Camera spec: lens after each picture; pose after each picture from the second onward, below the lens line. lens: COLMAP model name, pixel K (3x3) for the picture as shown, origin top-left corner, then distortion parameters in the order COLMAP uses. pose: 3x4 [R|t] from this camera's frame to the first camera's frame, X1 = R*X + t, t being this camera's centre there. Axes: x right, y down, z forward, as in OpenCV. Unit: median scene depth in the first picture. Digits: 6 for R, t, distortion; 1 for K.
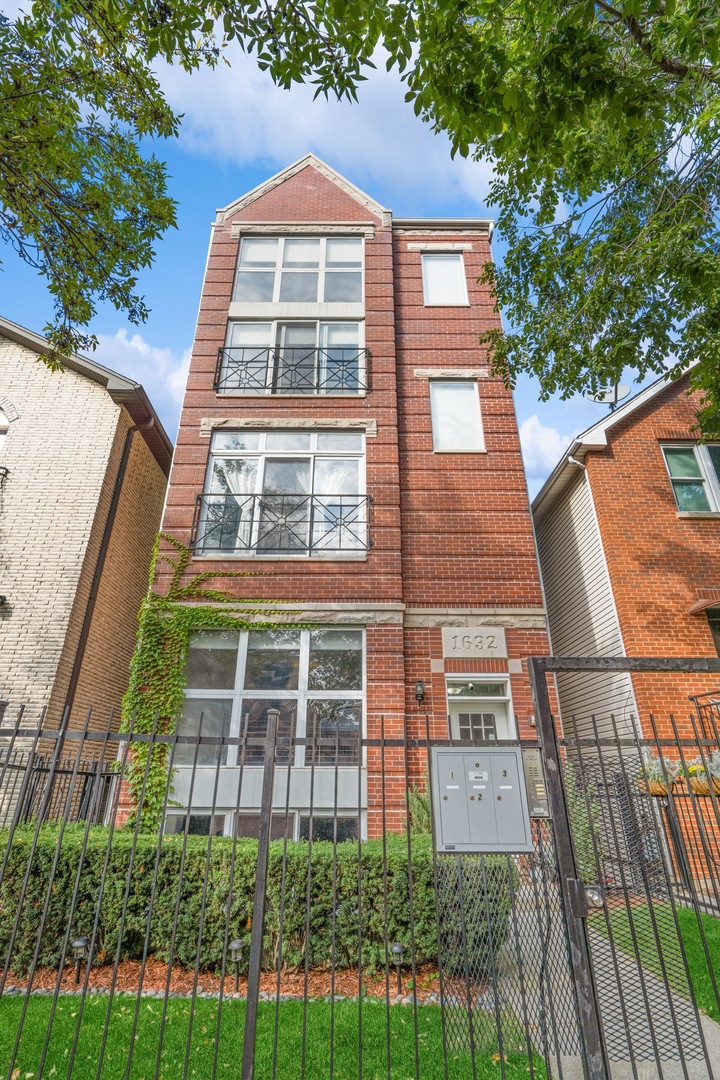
lens RADIAL K [[516.3, 0, 357.5], [0, 516.3, 542.6], [0, 0, 1]] dist [-0.000649, 0.000378]
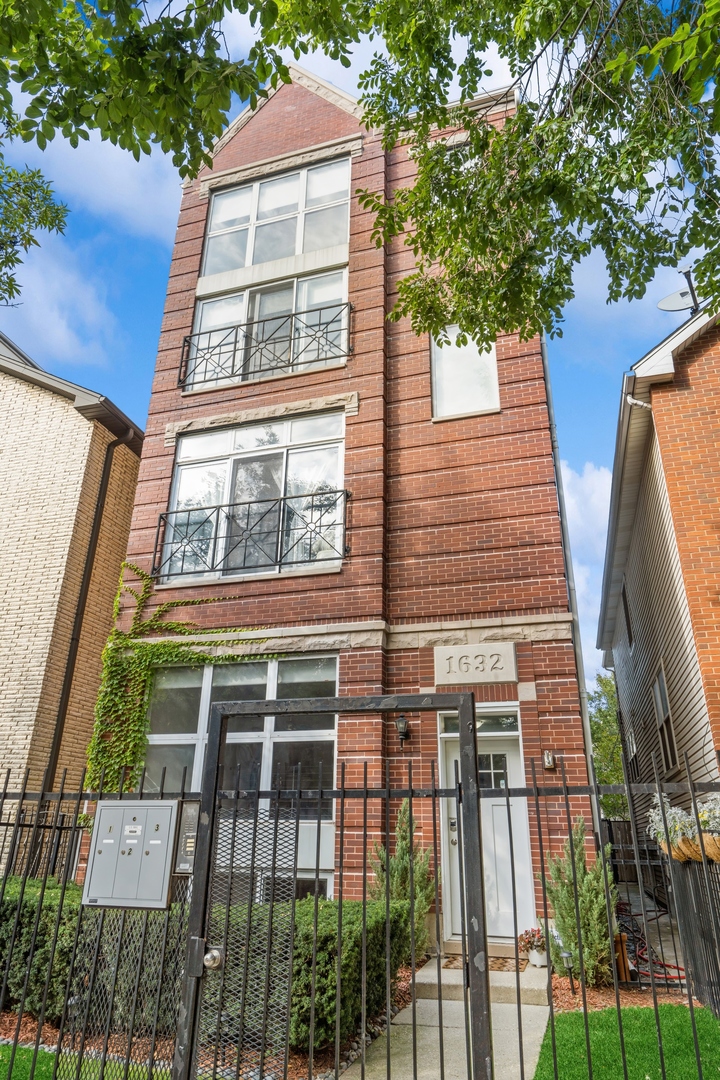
lens RADIAL K [[684.0, 0, 359.1], [0, 684.0, 540.1], [0, 0, 1]] dist [0.010282, -0.003393]
pose [[0.955296, -0.108036, -0.275203, 0.341659], [0.113641, 0.993512, 0.004452, -0.015768], [0.272937, -0.035527, 0.961376, -0.035085]]
